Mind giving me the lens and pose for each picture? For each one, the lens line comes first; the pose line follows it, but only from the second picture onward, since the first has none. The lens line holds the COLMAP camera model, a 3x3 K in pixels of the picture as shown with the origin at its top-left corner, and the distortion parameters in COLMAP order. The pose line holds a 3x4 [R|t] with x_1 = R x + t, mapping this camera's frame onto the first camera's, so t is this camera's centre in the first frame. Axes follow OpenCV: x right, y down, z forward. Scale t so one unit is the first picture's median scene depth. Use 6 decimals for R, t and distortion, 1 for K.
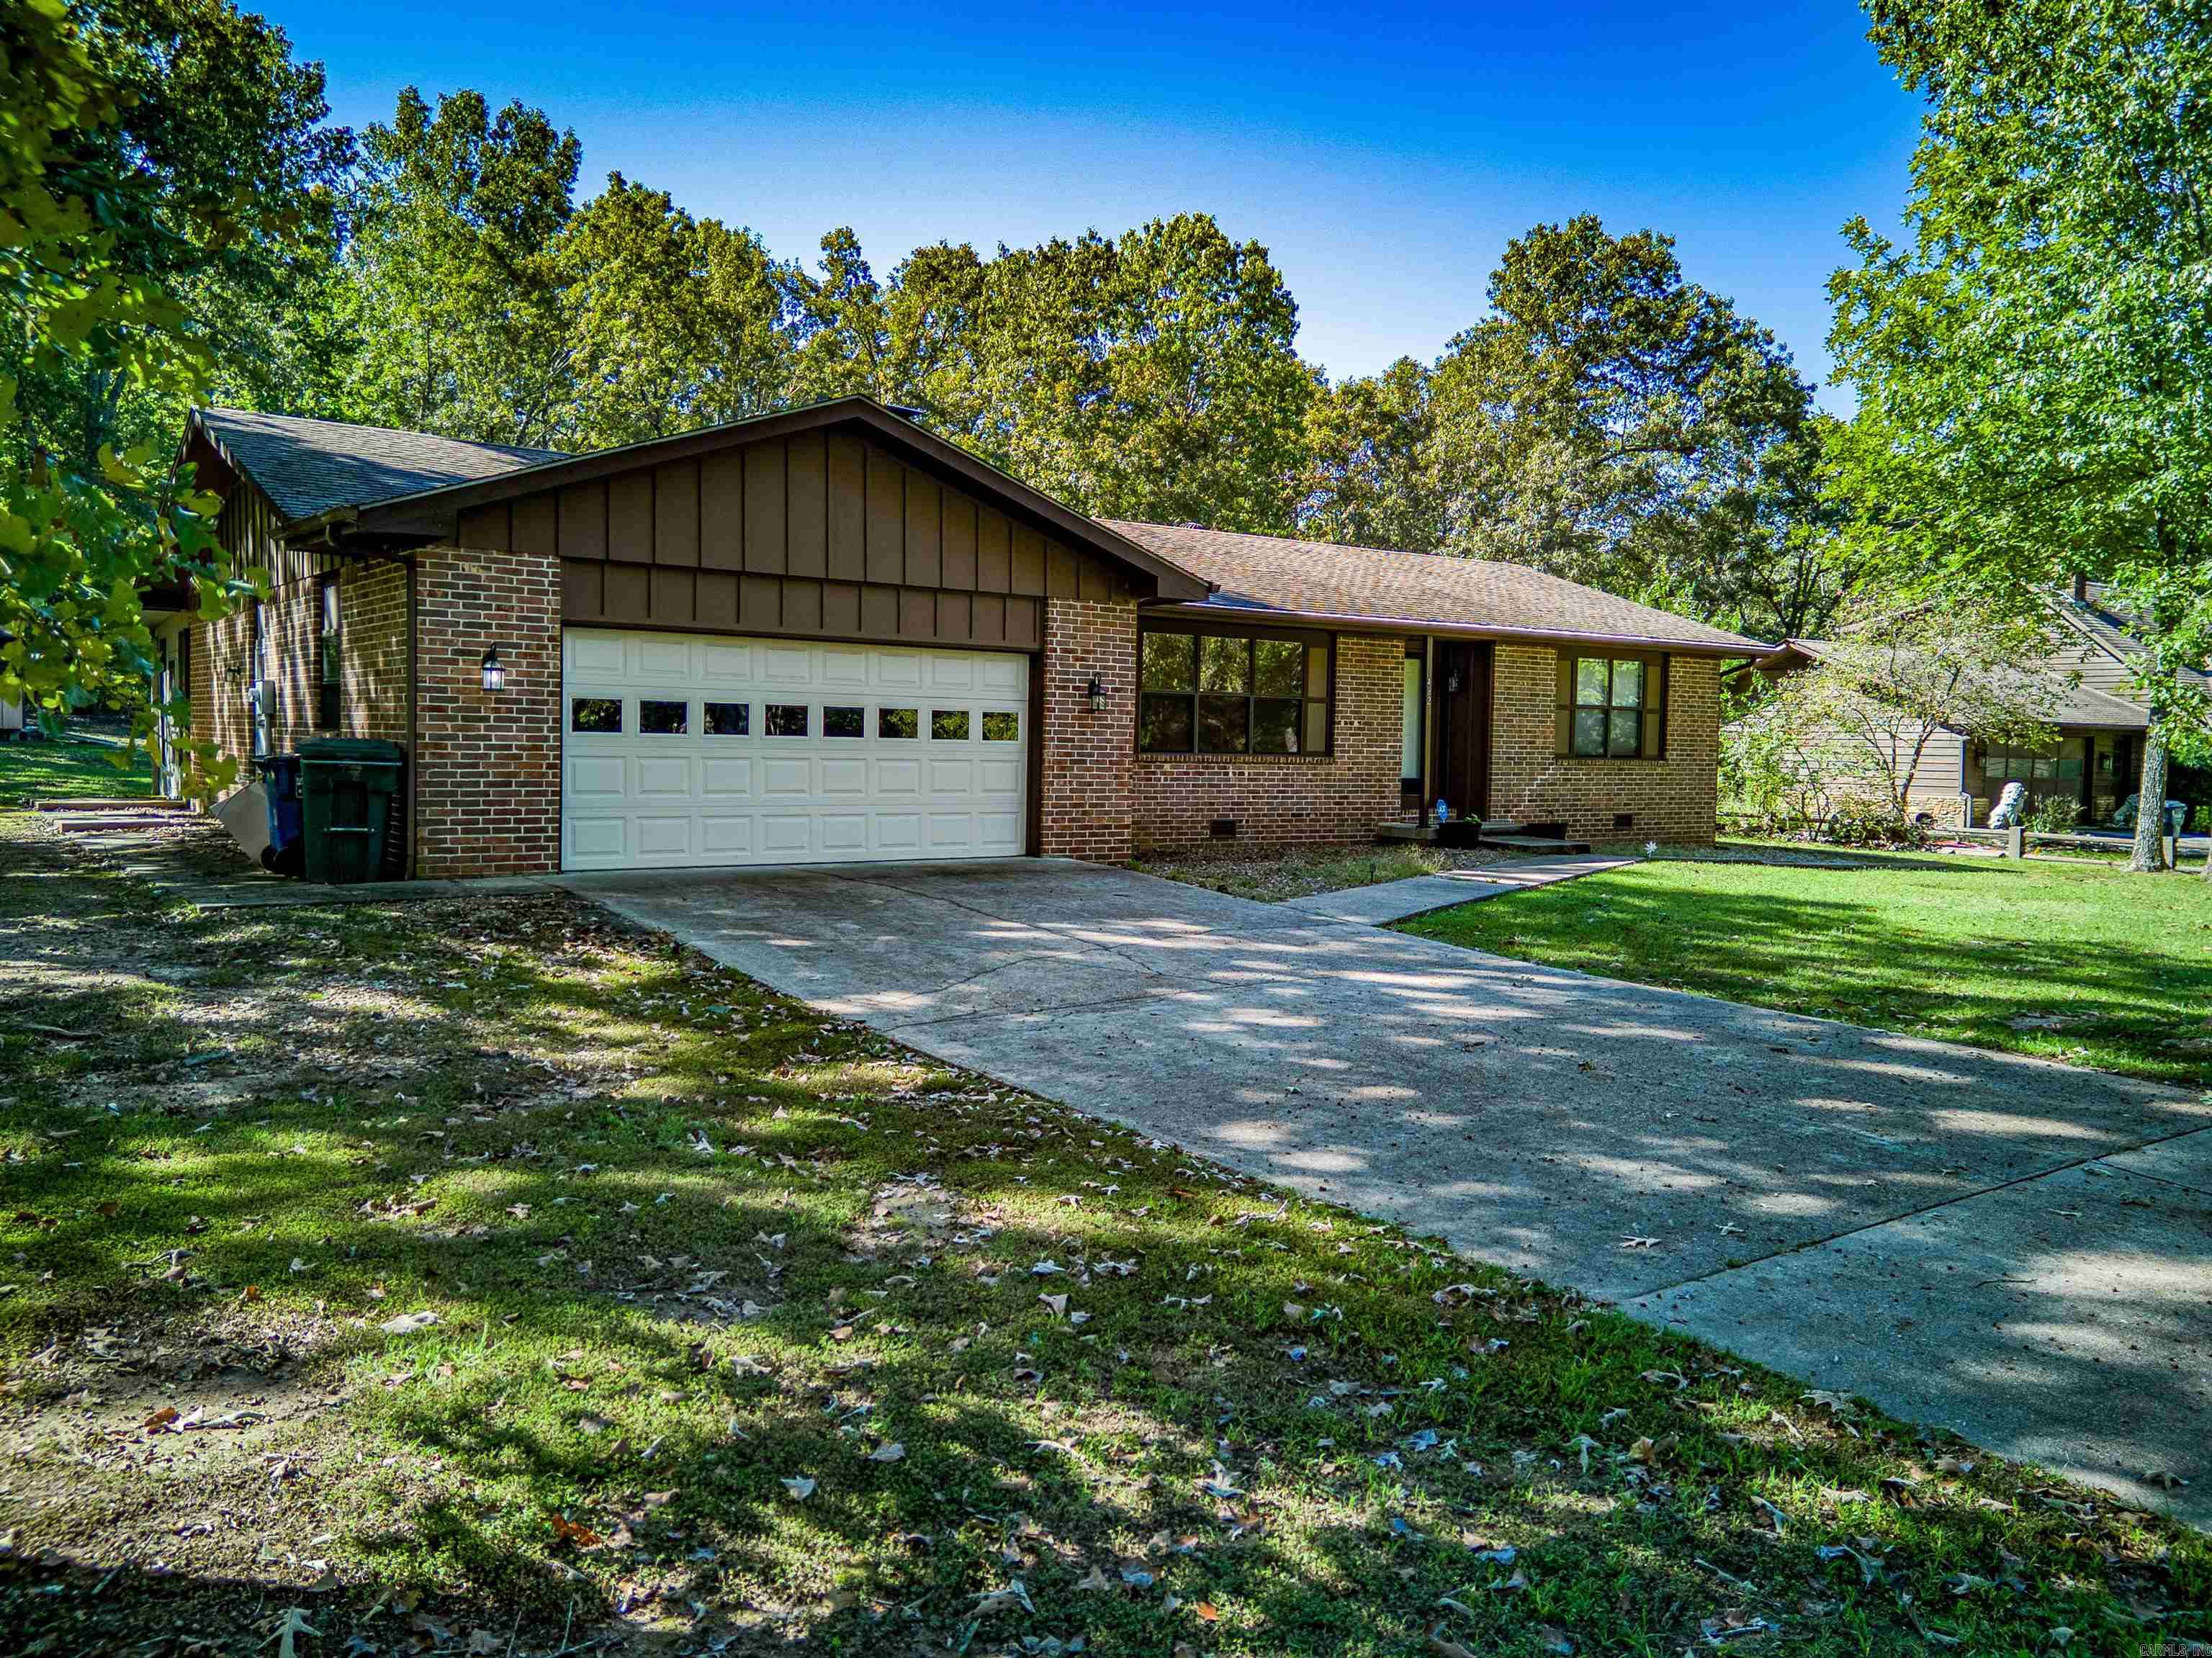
lens RADIAL K [[1711.8, 0, 1159.8], [0, 1711.8, 831.9], [0, 0, 1]] dist [0.068852, -0.096697]
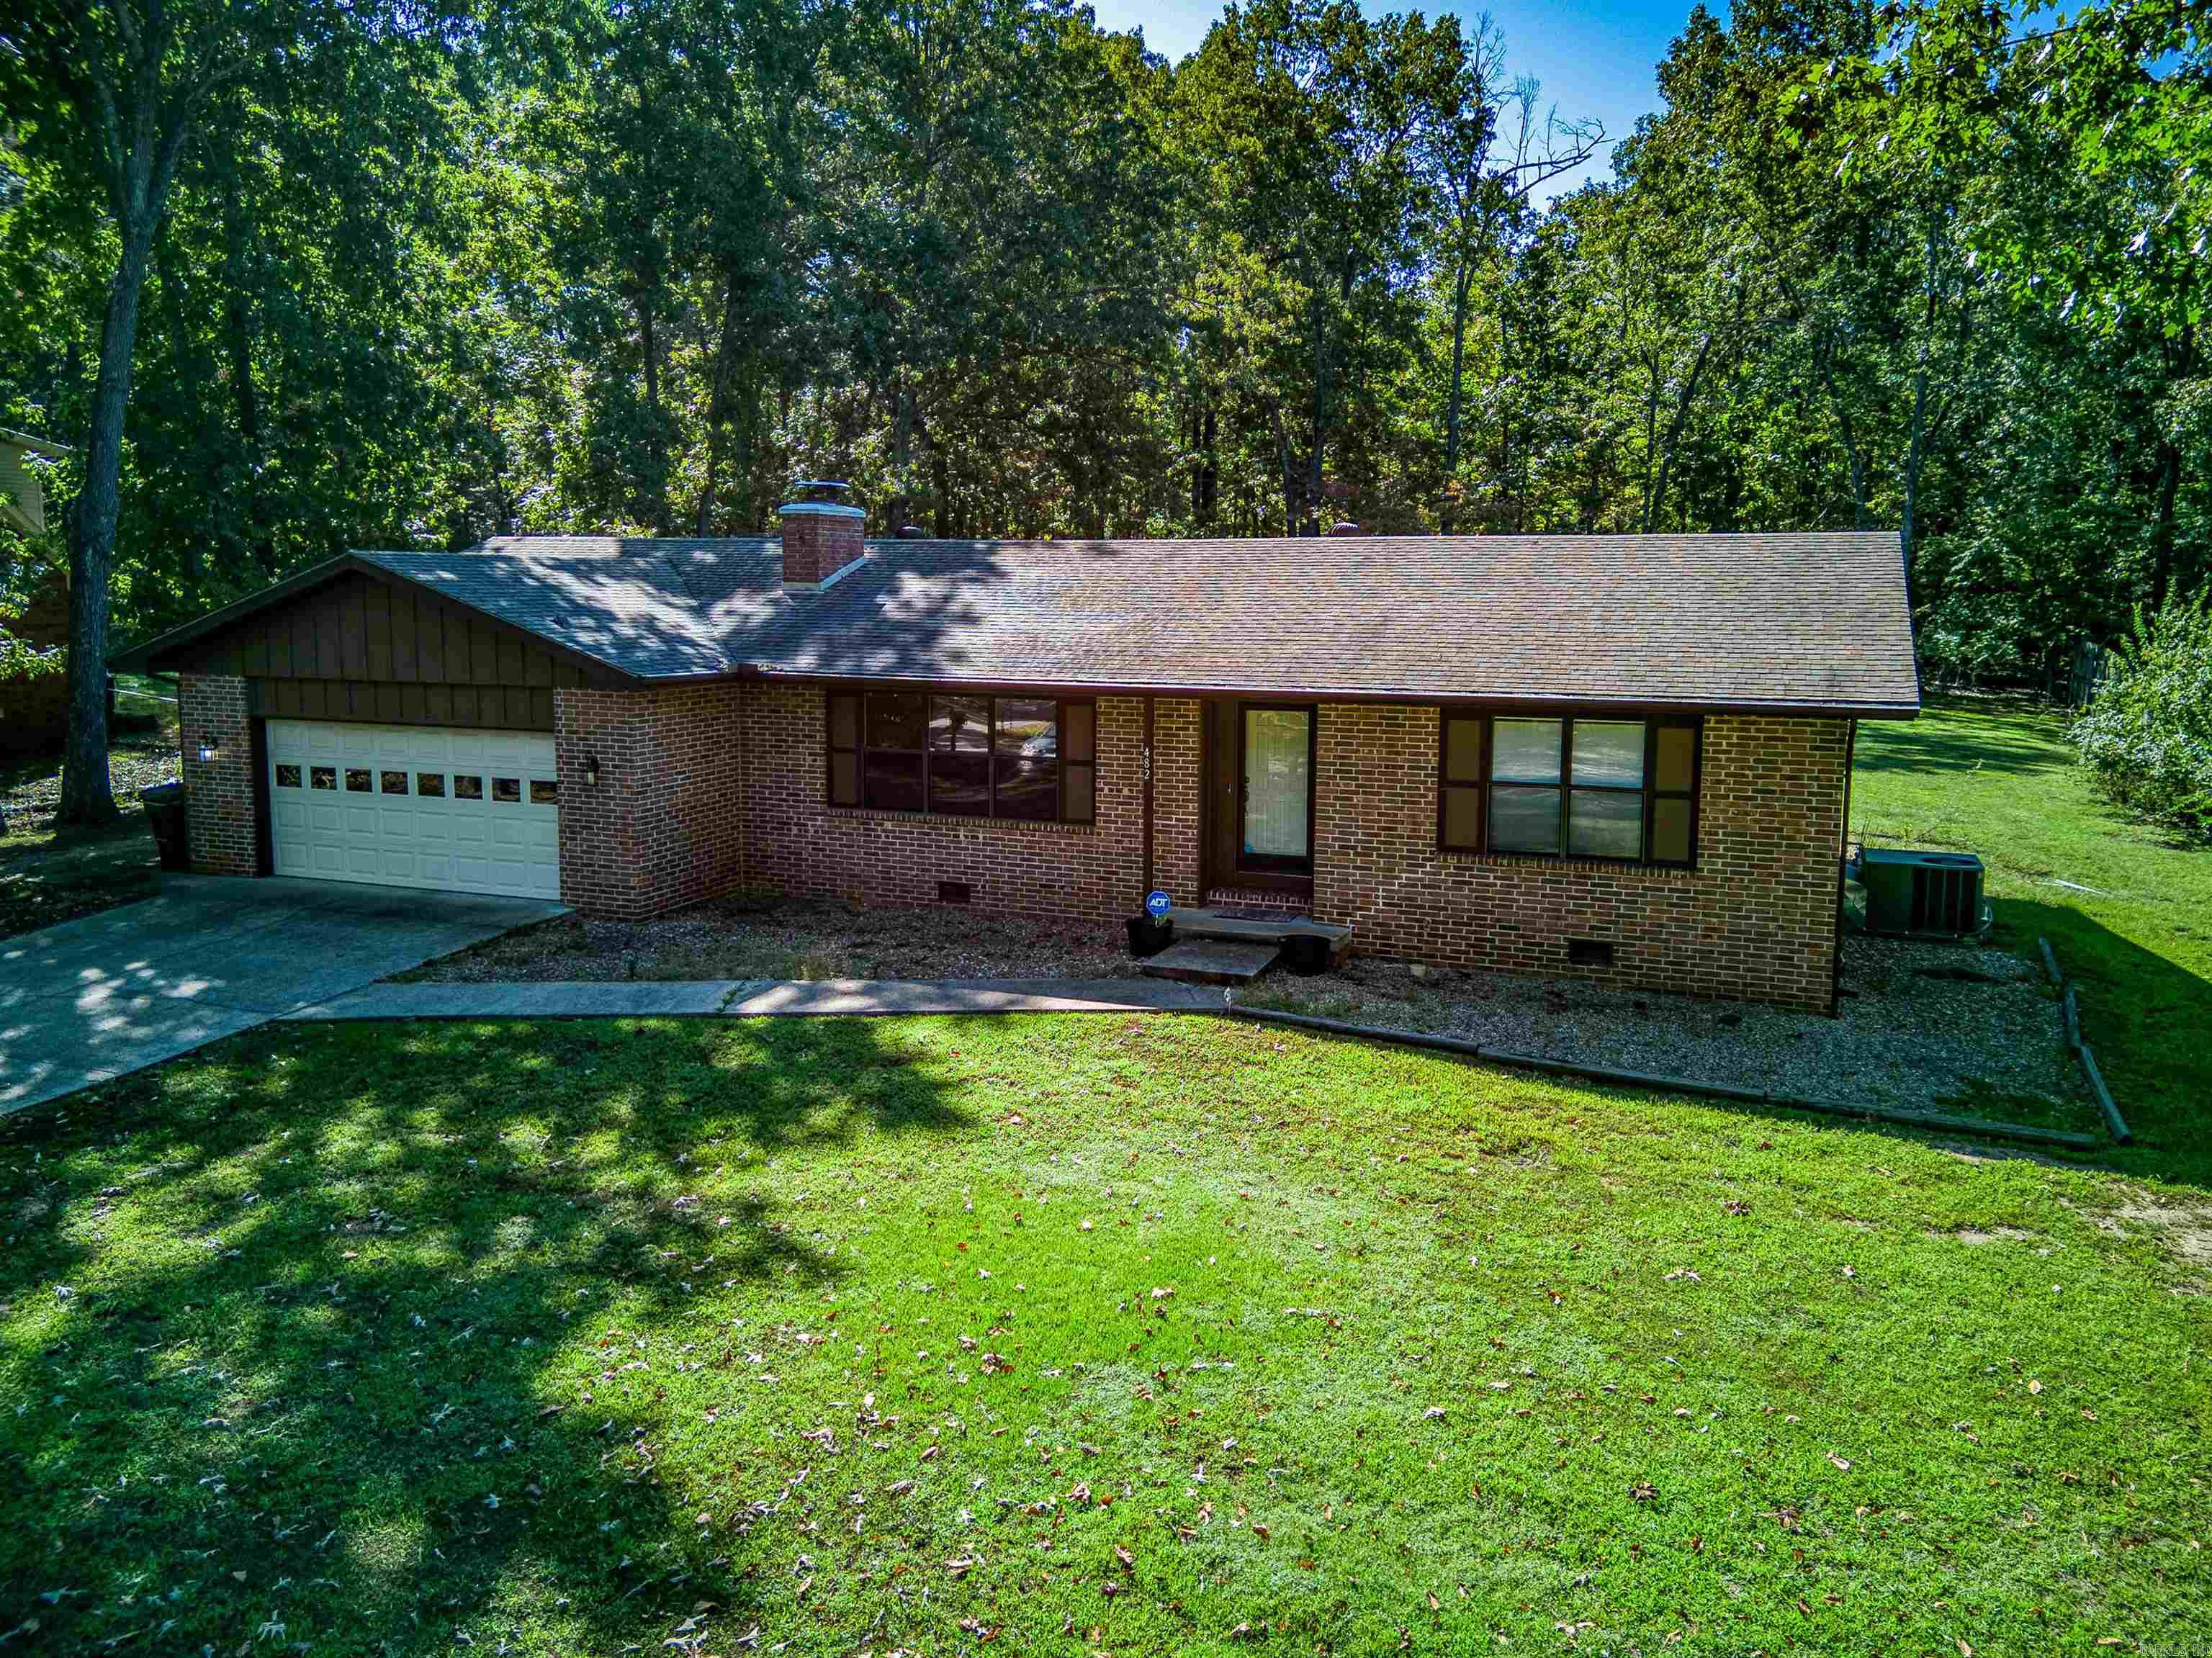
lens RADIAL K [[1682.8, 0, 1139.4], [0, 1682.8, 821.8], [0, 0, 1]] dist [0.059649, -0.070664]
pose [[0.491093, 0.104773, -0.864783, 0.344798], [-0.042447, 0.994439, 0.096377, -0.052190], [0.870072, -0.010623, 0.492809, 0.233708]]
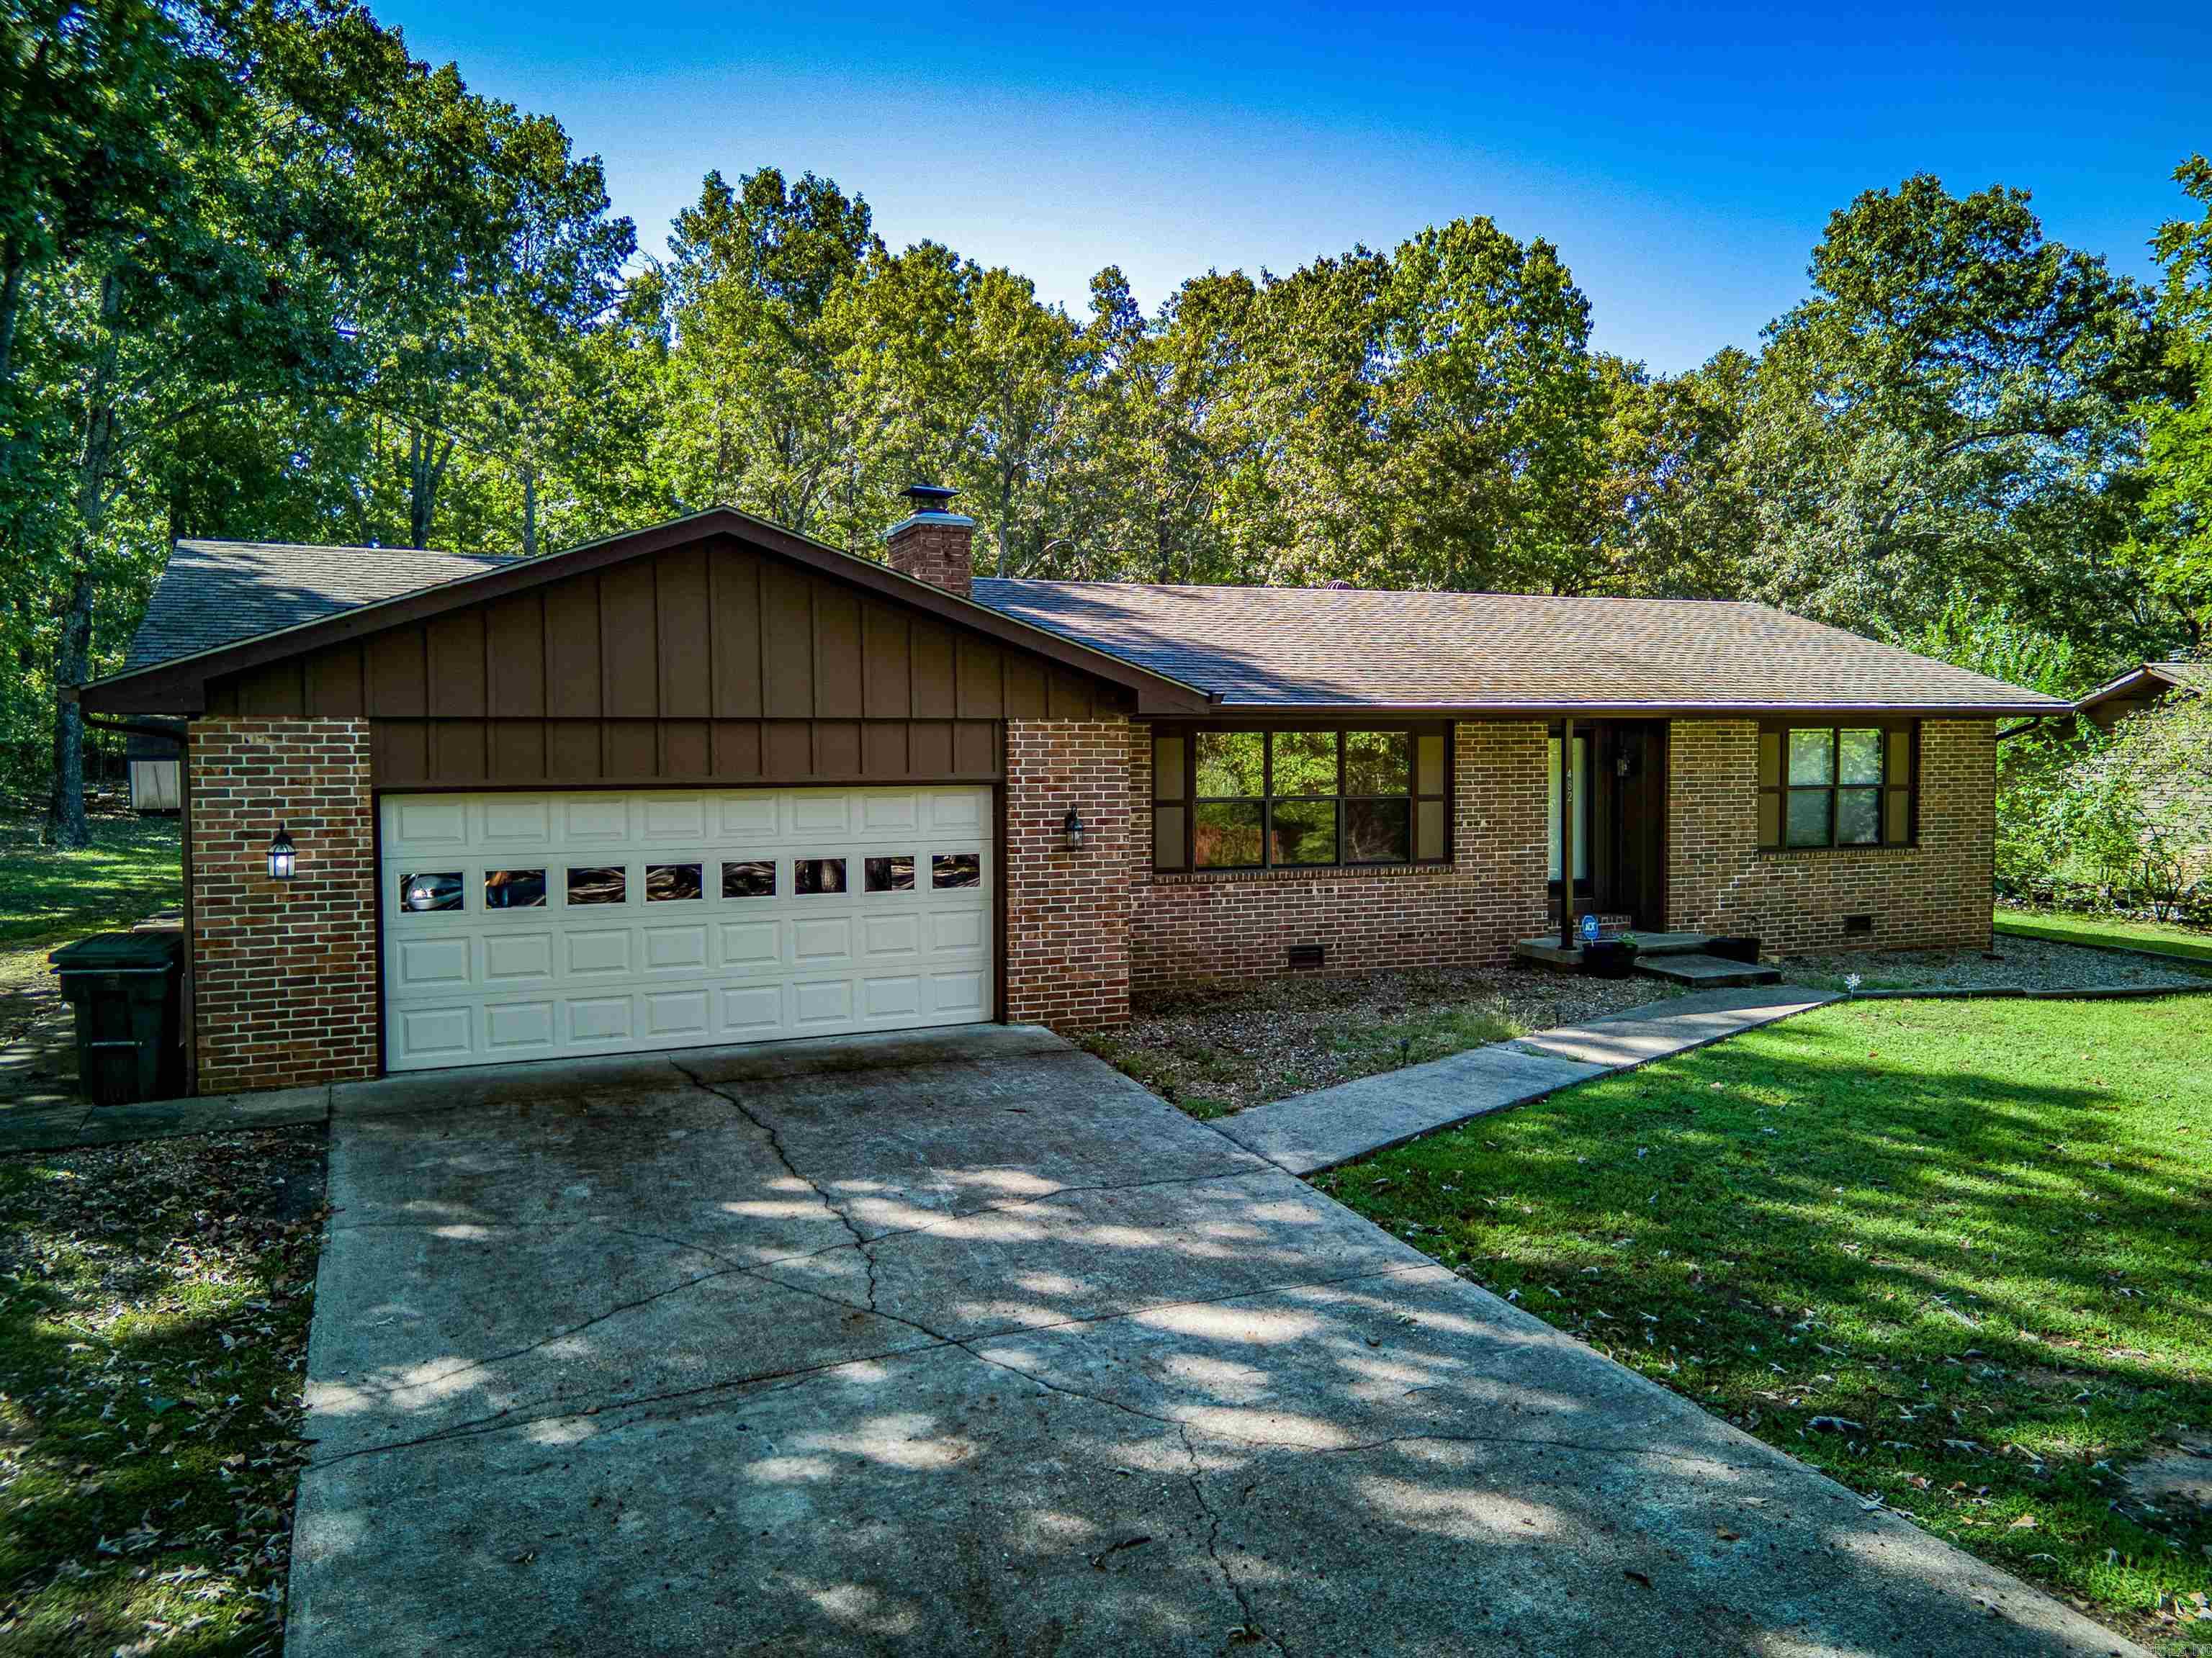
lens RADIAL K [[1682.8, 0, 1139.4], [0, 1682.8, 821.8], [0, 0, 1]] dist [0.059649, -0.070664]
pose [[0.972875, -0.013320, -0.230948, 0.056703], [0.011546, 0.999893, -0.009030, -0.023395], [0.231043, 0.006119, 0.972924, 0.062979]]
